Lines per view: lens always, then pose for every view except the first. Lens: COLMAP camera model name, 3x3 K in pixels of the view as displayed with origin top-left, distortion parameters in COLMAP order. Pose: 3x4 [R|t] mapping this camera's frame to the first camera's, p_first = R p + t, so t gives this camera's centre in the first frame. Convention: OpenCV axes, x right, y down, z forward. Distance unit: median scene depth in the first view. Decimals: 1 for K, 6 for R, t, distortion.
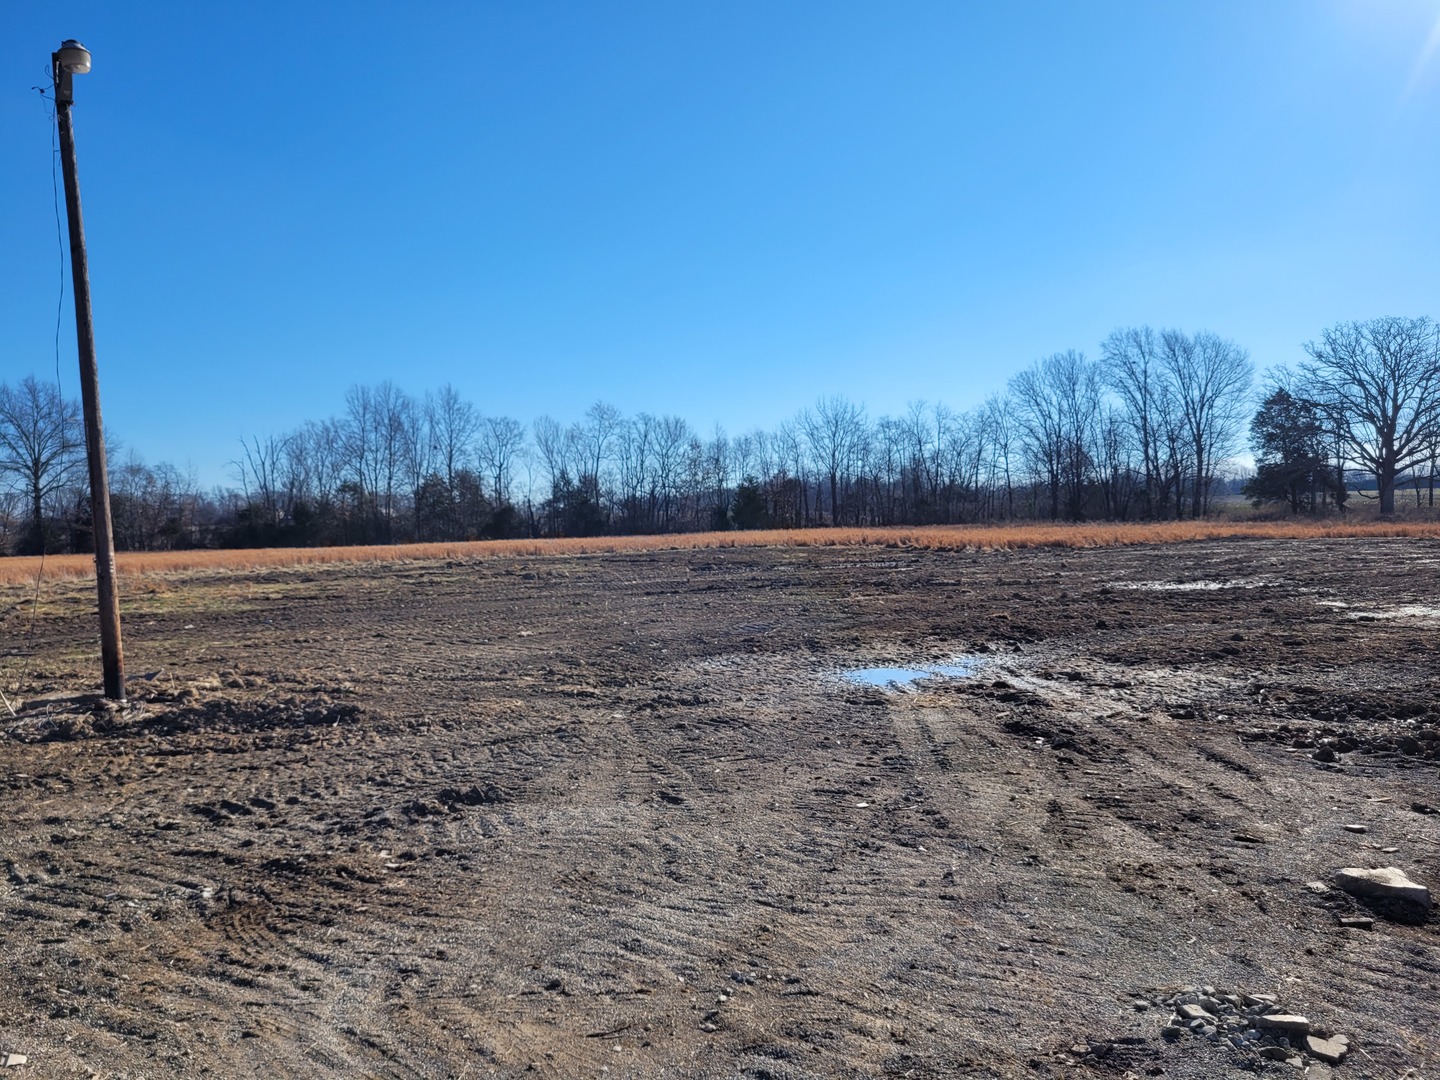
lens RADIAL K [[1081.9, 0, 720.0], [0, 1081.9, 534.2], [0, 0, 1]] dist [0.042528, -0.033823]
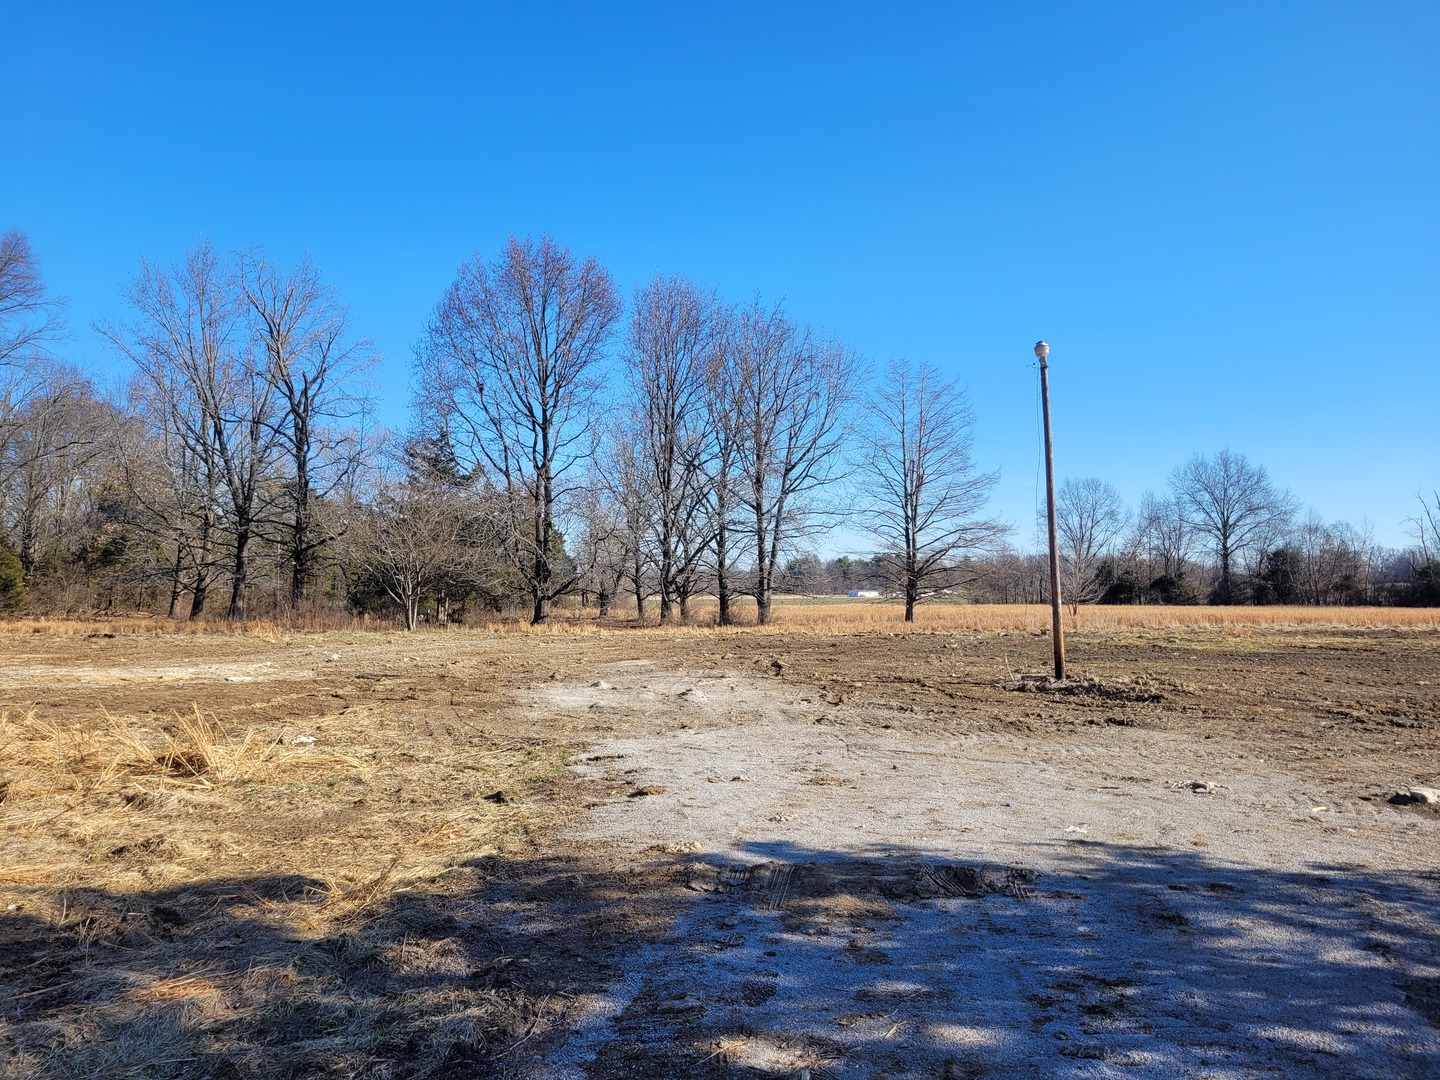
lens RADIAL K [[1081.9, 0, 717.5], [0, 1081.9, 545.3], [0, 0, 1]] dist [0.042528, -0.033823]
pose [[0.521483, -0.007613, -0.853228, 0.243247], [-0.026131, 0.999349, -0.024888, -0.005532], [0.852861, 0.035274, 0.520945, -0.159497]]
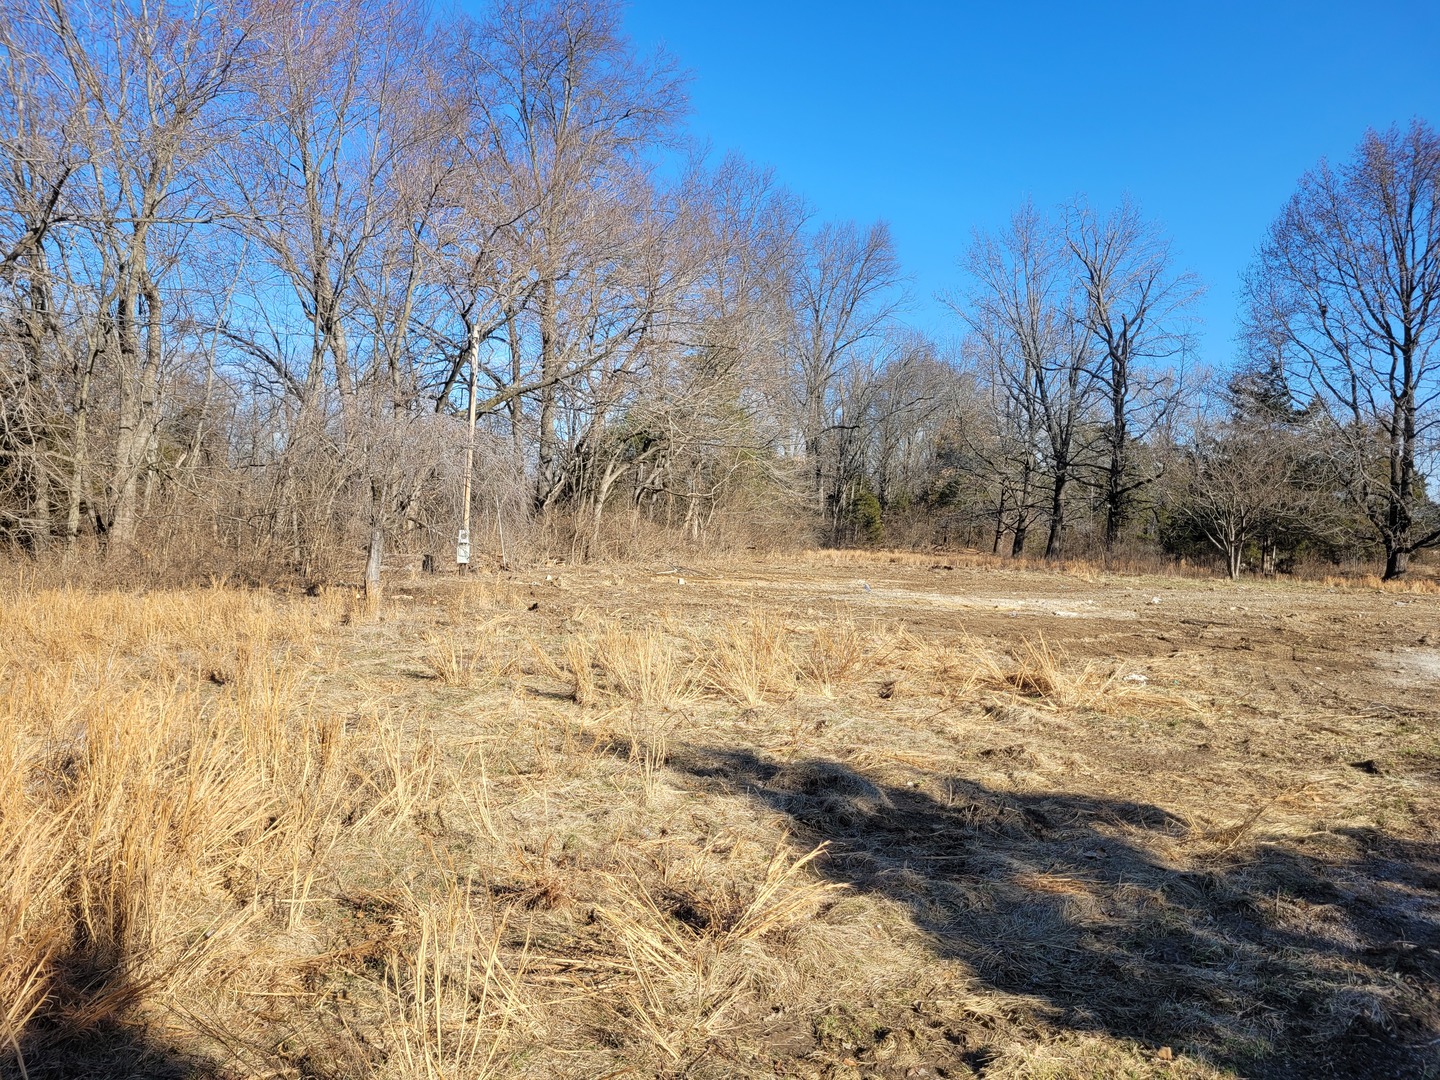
lens RADIAL K [[1081.9, 0, 718.7], [0, 1081.9, 530.7], [0, 0, 1]] dist [0.042528, -0.033823]
pose [[-0.163465, 0.030603, -0.986074, 0.243459], [-0.038480, 0.998560, 0.037370, -0.003390], [0.985798, 0.044052, -0.162052, -0.168446]]
